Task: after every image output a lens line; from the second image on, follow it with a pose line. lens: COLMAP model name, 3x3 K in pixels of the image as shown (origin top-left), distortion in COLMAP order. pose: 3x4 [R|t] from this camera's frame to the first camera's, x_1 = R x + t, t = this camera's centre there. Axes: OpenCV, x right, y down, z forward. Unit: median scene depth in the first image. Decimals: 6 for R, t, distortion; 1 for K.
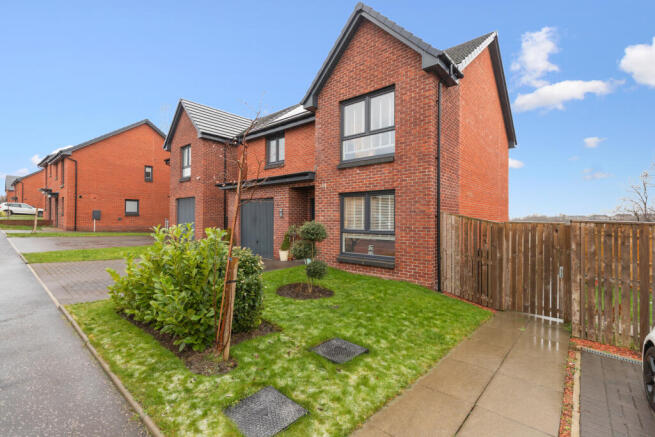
lens RADIAL K [[311.3, 0, 330.4], [0, 311.3, 216.2], [0, 0, 1]] dist [-0.001850, 0.000322]
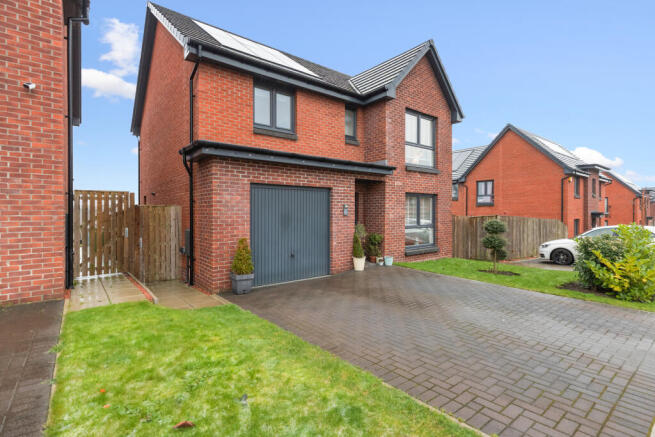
lens RADIAL K [[311.3, 0, 330.4], [0, 311.3, 216.2], [0, 0, 1]] dist [-0.001850, 0.000322]
pose [[0.175666, -0.017282, 0.984298, -1.006726], [-0.009147, 0.999774, 0.019186, -0.009792], [-0.984407, -0.012373, 0.175468, 0.991153]]
